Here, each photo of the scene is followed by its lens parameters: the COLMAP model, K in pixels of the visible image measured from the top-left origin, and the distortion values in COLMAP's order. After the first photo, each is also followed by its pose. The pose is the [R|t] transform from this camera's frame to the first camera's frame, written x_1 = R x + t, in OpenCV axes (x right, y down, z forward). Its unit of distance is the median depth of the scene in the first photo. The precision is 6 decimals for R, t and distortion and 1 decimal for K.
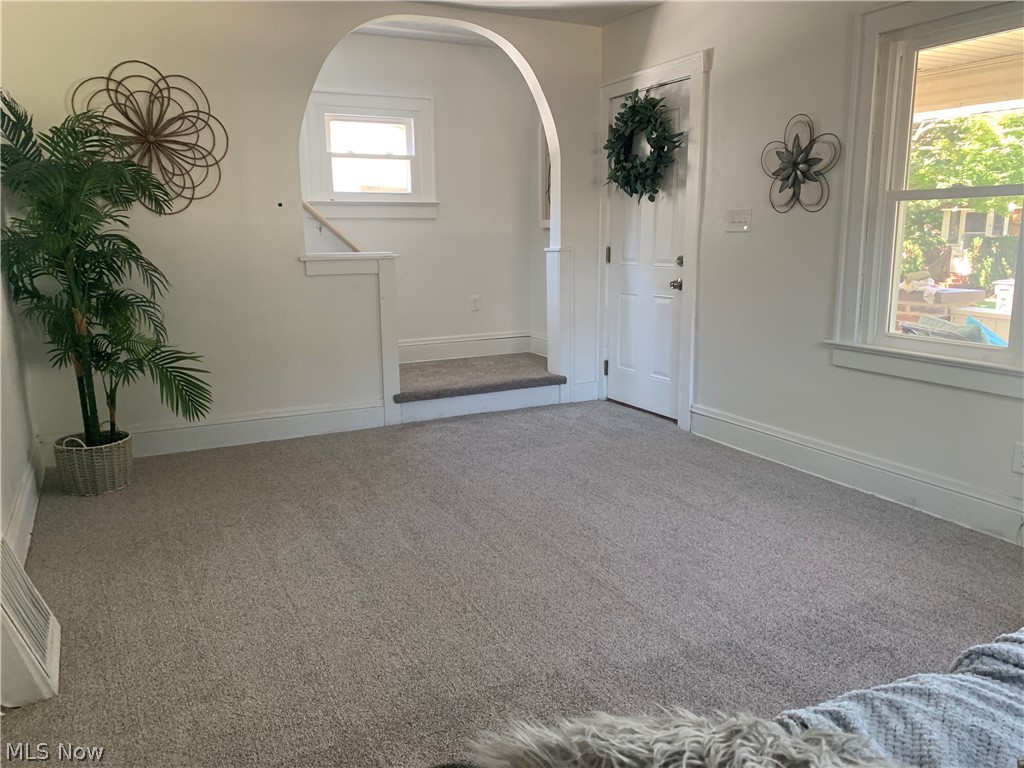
lens RADIAL K [[785.5, 0, 507.6], [0, 785.5, 377.5], [0, 0, 1]] dist [0.060964, -0.075719]
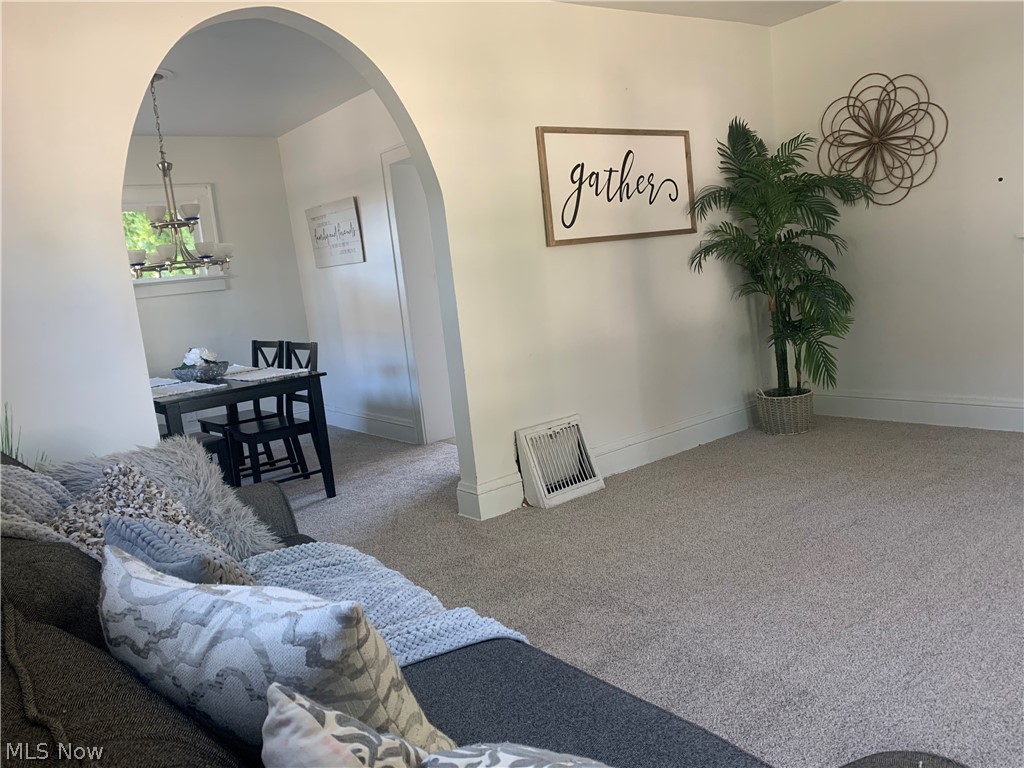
lens RADIAL K [[785.5, 0, 508.0], [0, 785.5, 385.5], [0, 0, 1]] dist [0.060964, -0.075719]
pose [[0.178729, 0.128954, -0.975411, 0.601588], [-0.075413, 0.990253, 0.117097, -0.047073], [0.981004, 0.052630, 0.186712, 0.291117]]
